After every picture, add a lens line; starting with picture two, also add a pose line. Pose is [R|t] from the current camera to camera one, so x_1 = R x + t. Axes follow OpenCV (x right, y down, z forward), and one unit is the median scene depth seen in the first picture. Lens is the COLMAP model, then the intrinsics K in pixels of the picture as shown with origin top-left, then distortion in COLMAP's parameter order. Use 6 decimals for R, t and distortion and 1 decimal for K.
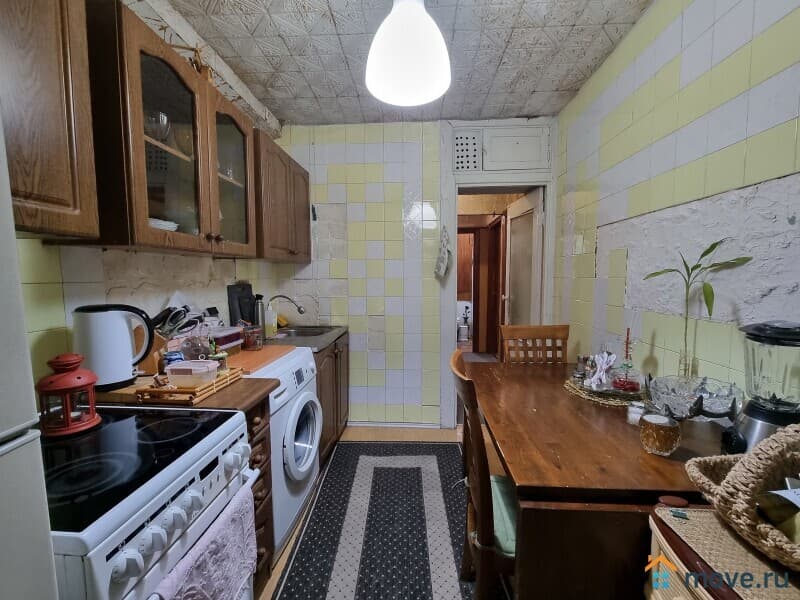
lens RADIAL K [[337.6, 0, 401.4], [0, 337.6, 304.6], [0, 0, 1]] dist [-0.003158, -0.000406]
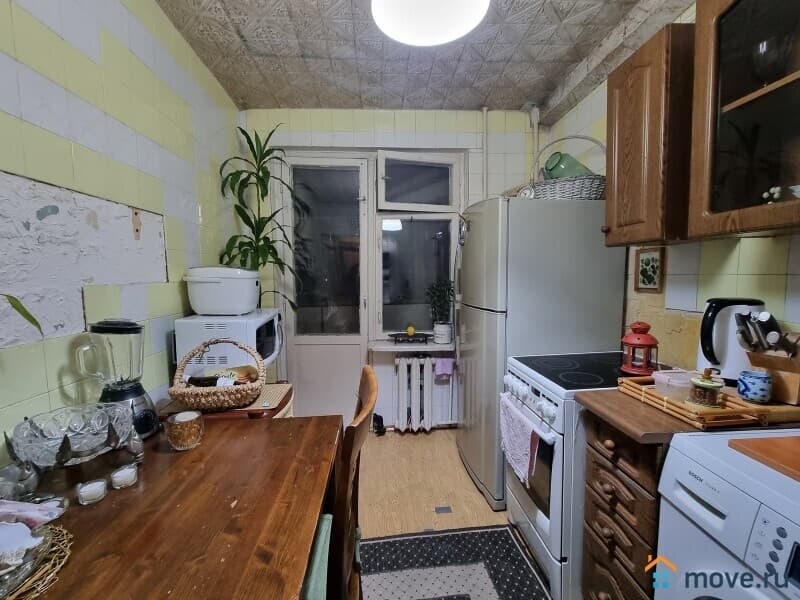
lens RADIAL K [[337.6, 0, 401.4], [0, 337.6, 304.6], [0, 0, 1]] dist [-0.003158, -0.000406]
pose [[-0.988059, 0.033307, -0.150435, 0.212405], [0.005646, 0.983526, 0.180677, -0.161031], [0.153975, 0.177670, -0.971970, 1.756116]]
